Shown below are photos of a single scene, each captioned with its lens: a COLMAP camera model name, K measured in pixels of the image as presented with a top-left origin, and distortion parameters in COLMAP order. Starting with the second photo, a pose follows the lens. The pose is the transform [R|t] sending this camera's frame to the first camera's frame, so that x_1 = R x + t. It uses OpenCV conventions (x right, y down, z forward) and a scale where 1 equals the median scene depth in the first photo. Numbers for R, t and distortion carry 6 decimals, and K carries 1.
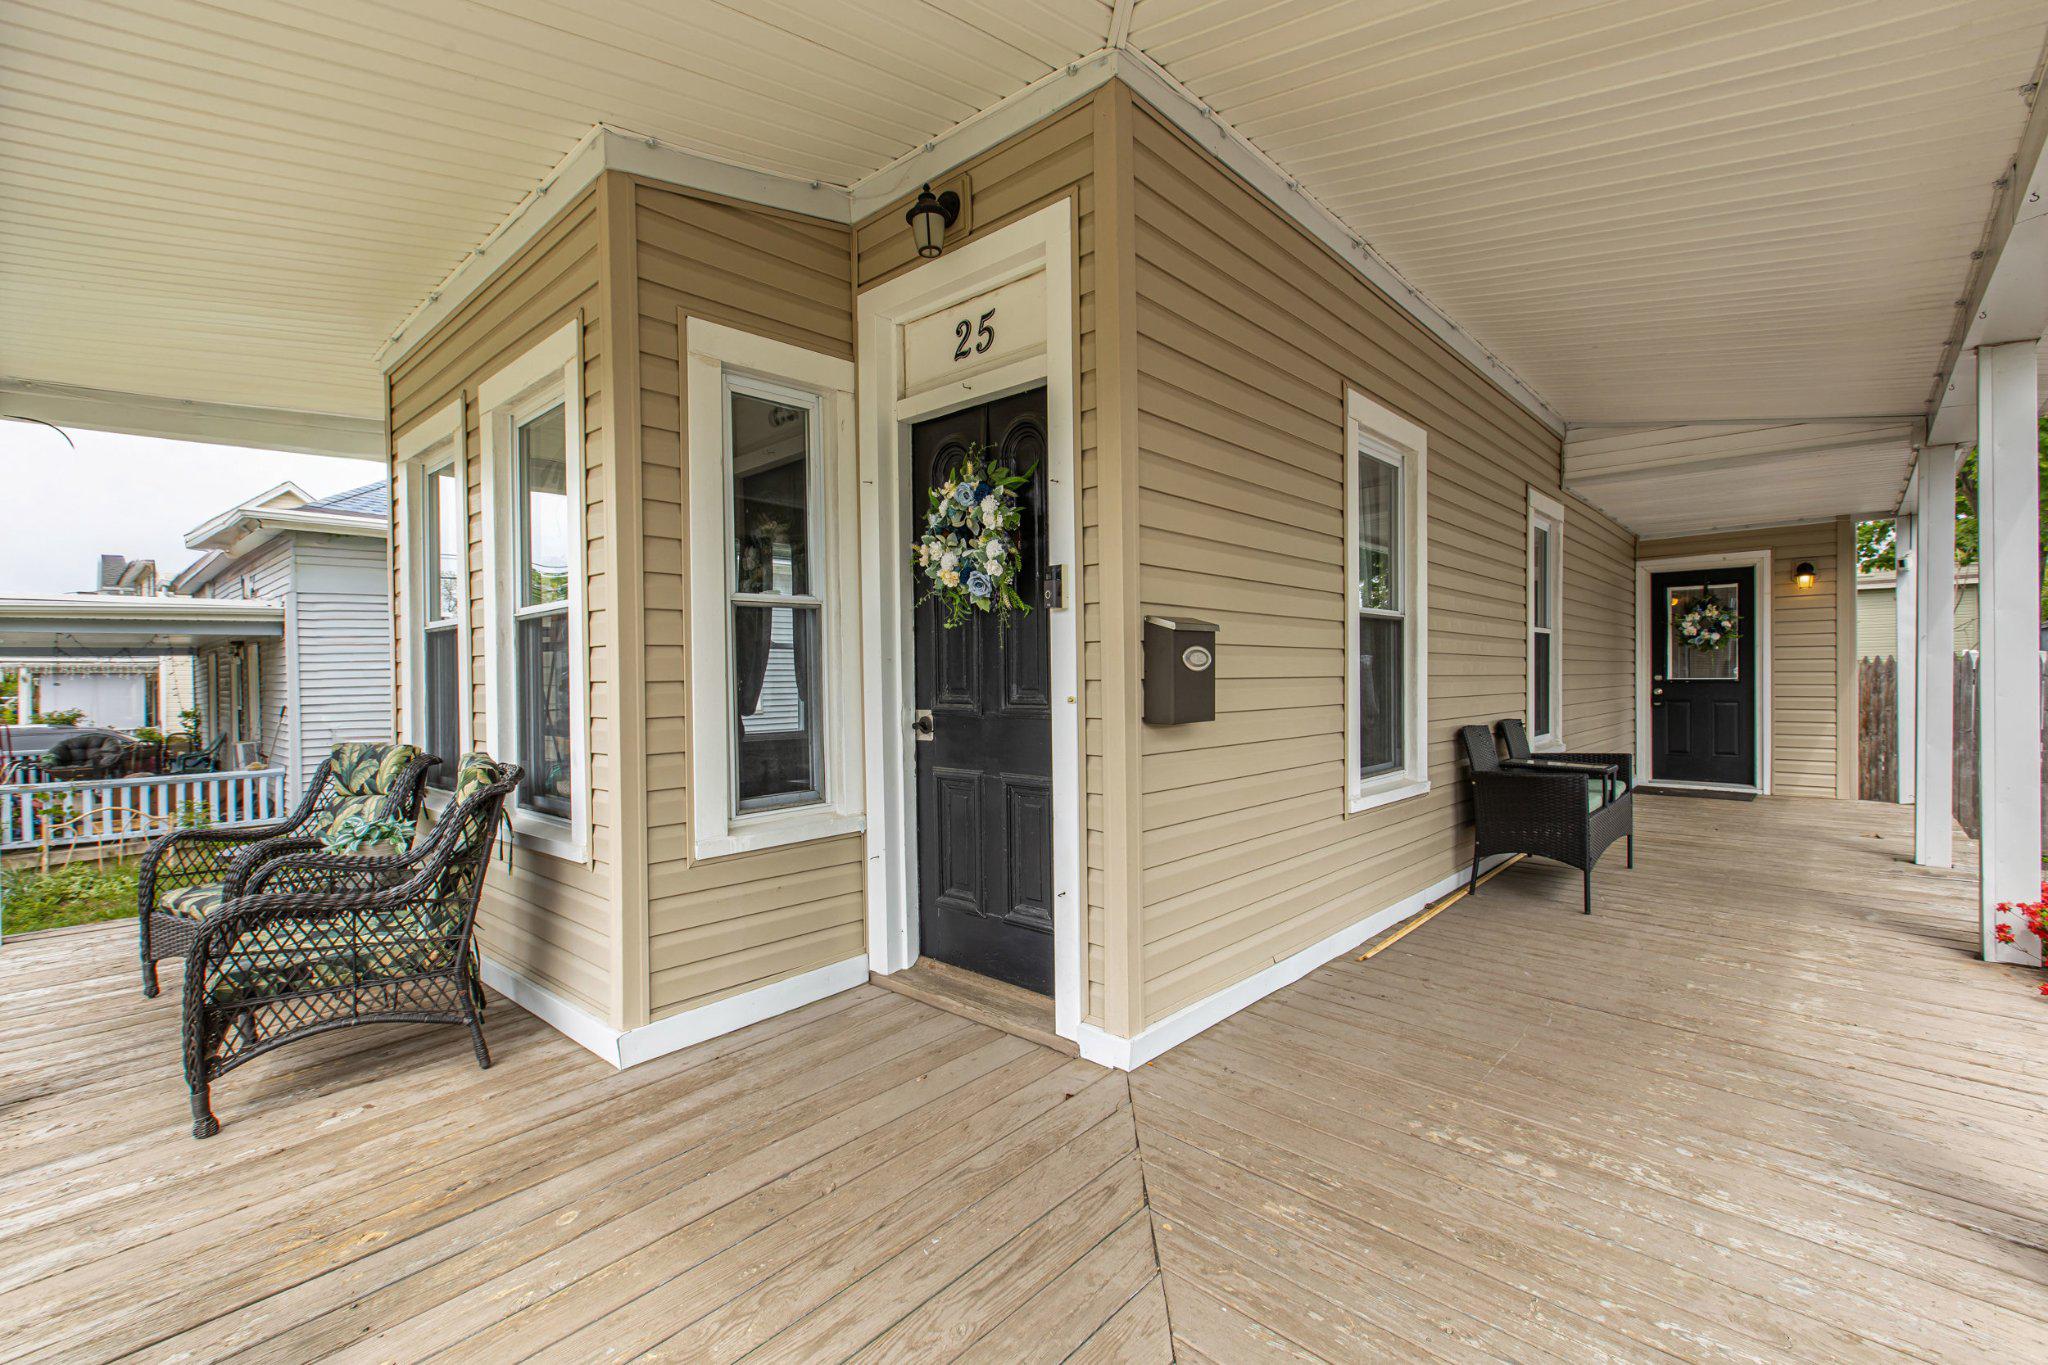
lens RADIAL K [[908.8, 0, 1032.6], [0, 908.8, 671.9], [0, 0, 1]] dist [-0.000354, -0.000656]
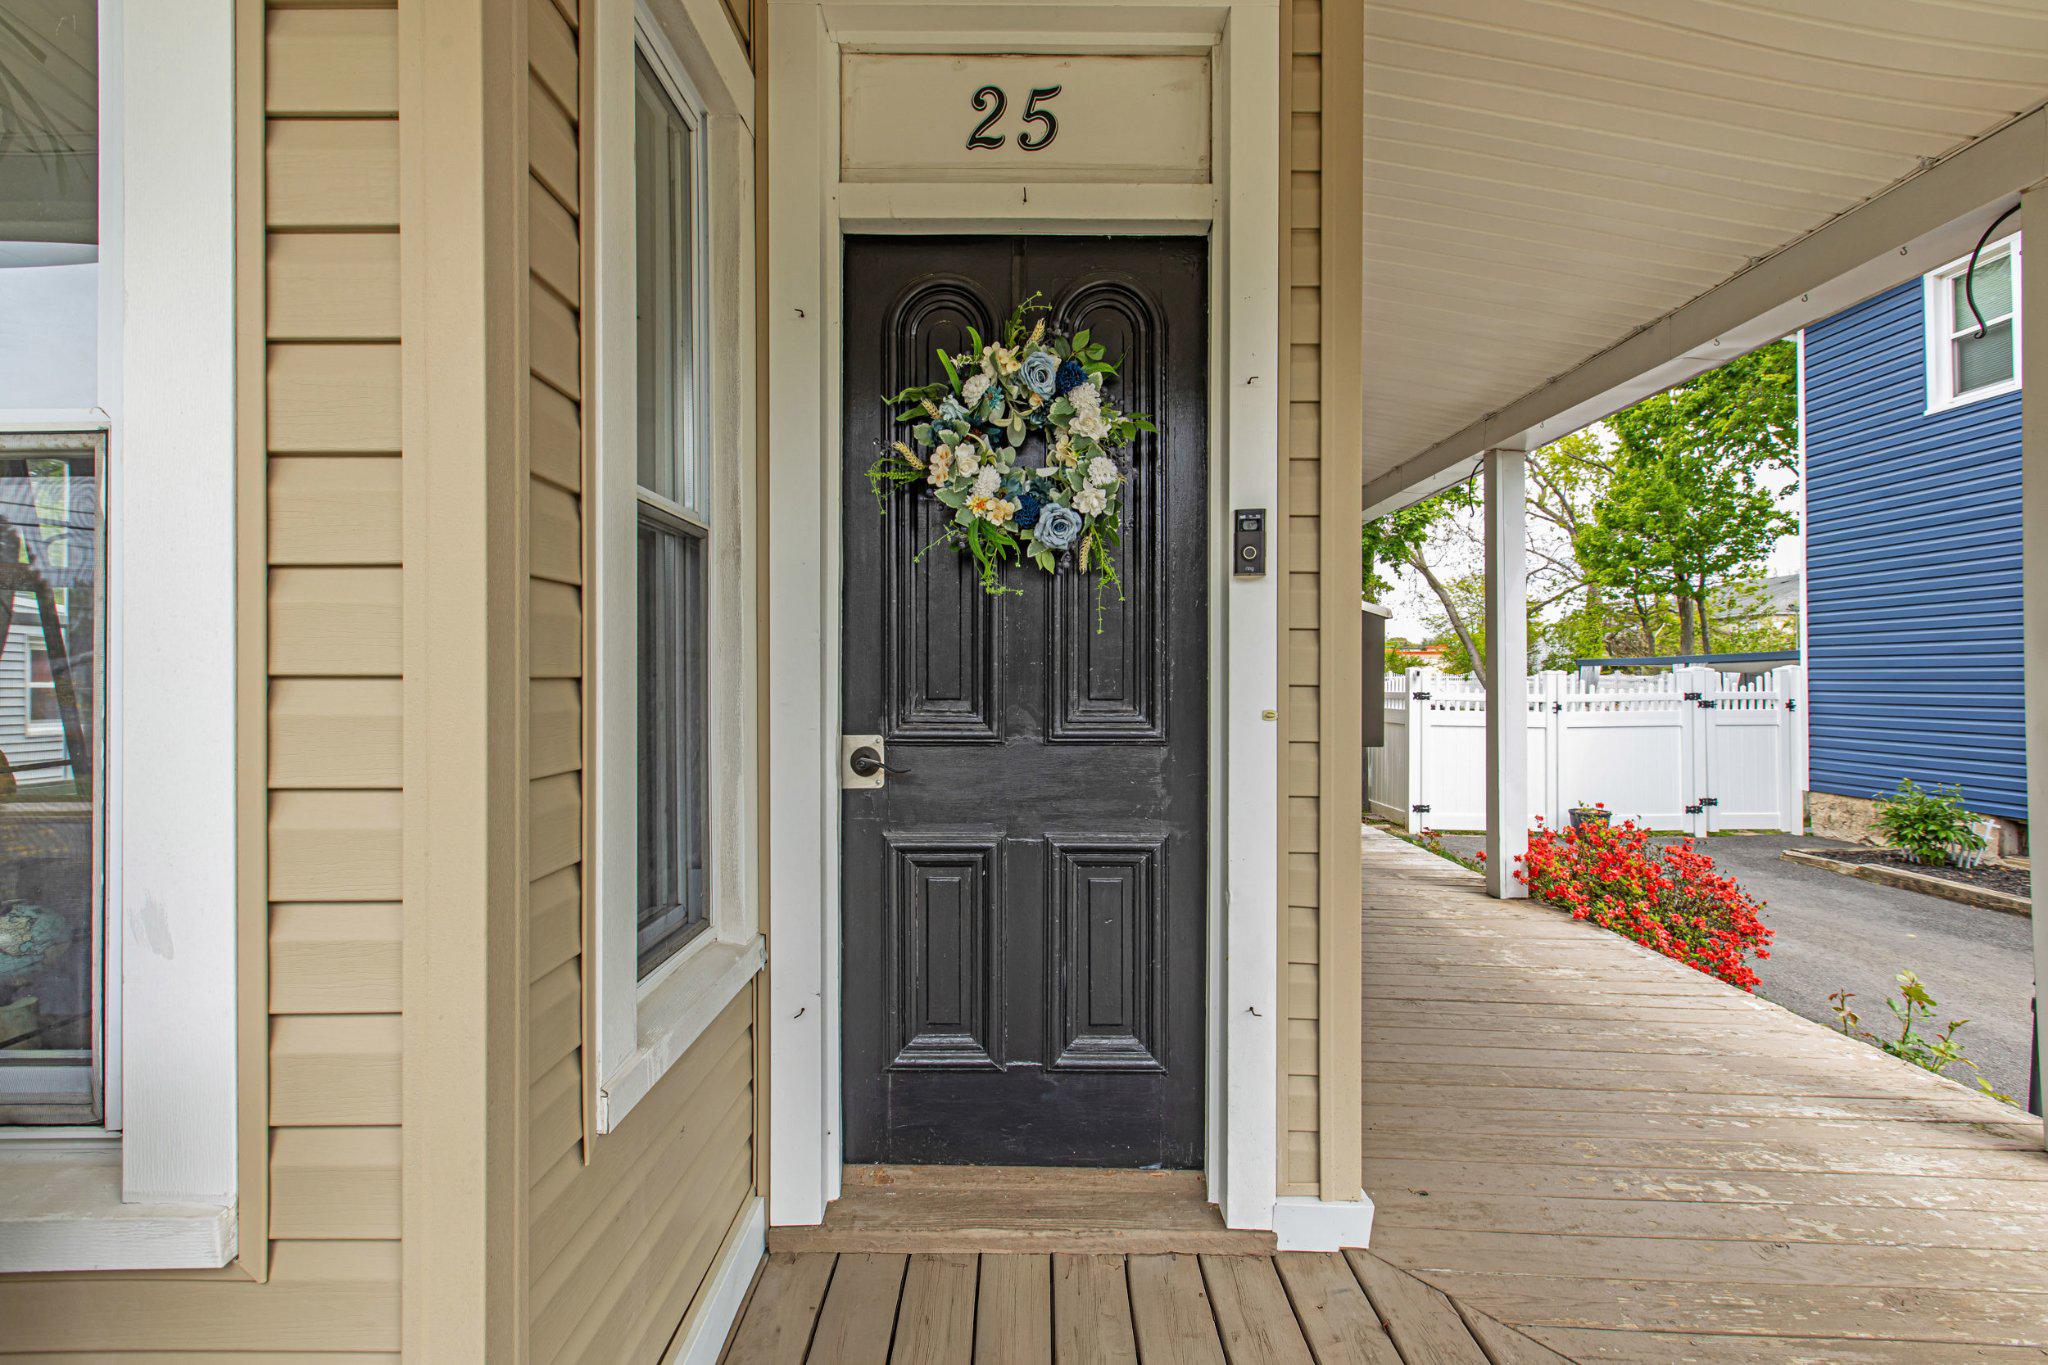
lens RADIAL K [[908.8, 0, 1029.3], [0, 908.8, 682.9], [0, 0, 1]] dist [-0.000354, -0.000656]
pose [[0.742520, 0.012166, 0.669713, -0.465885], [-0.012042, 0.999916, -0.004813, 0.010941], [-0.669715, -0.004491, 0.742604, 0.547681]]
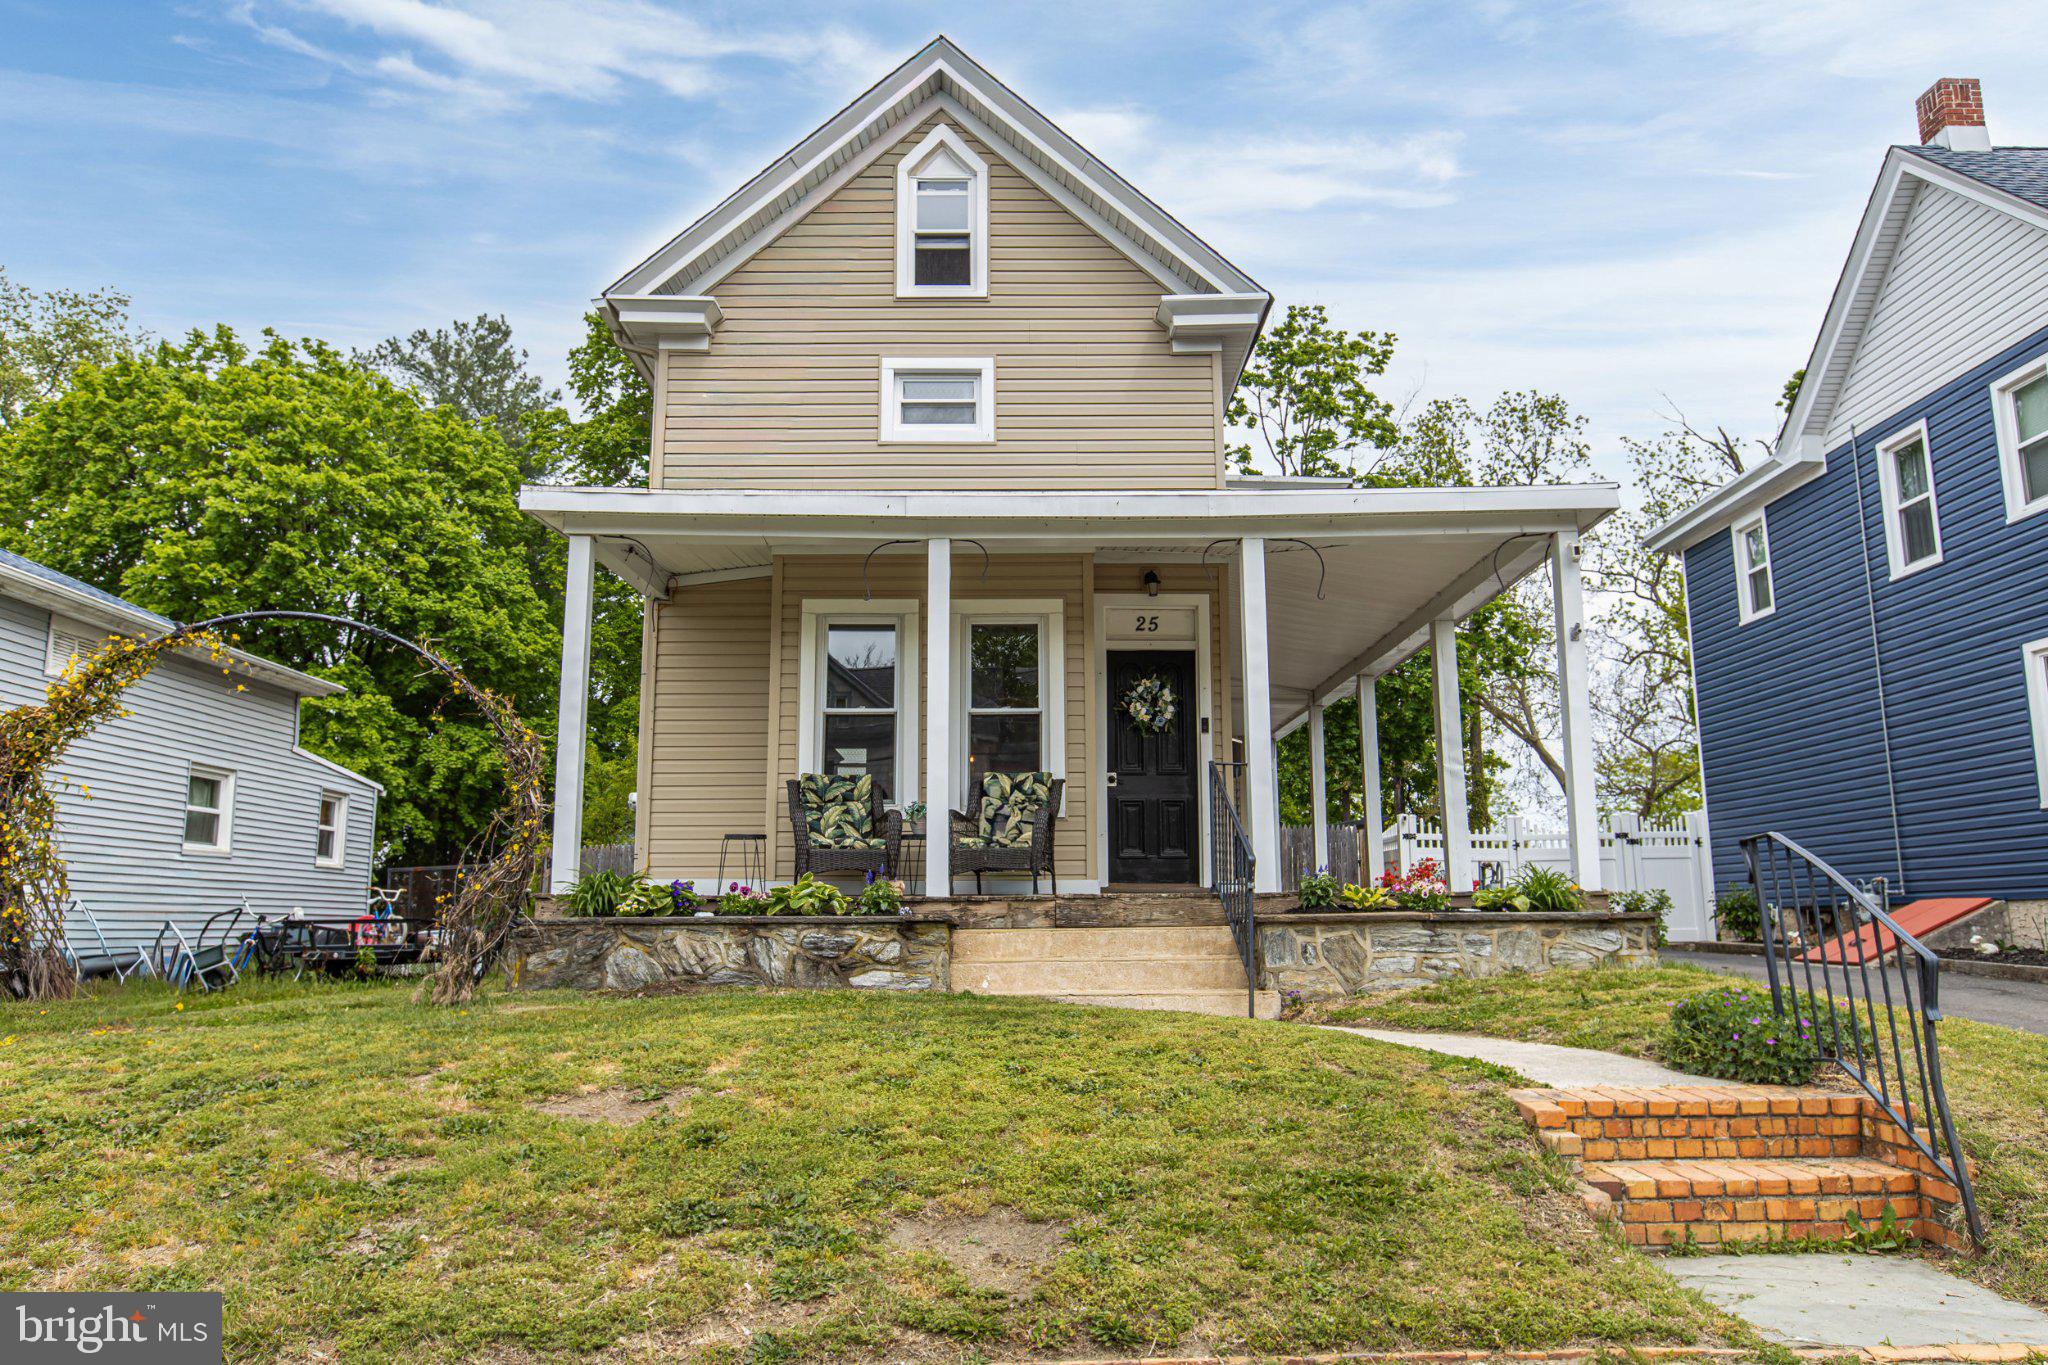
lens RADIAL K [[1442.7, 0, 1016.7], [0, 1442.7, 678.2], [0, 0, 1]] dist [-0.007618, 0.005056]
pose [[0.743573, 0.124674, 0.656929, -2.995934], [-0.008616, 0.984168, -0.177026, 0.499989], [-0.668600, 0.125971, 0.732875, -1.706007]]
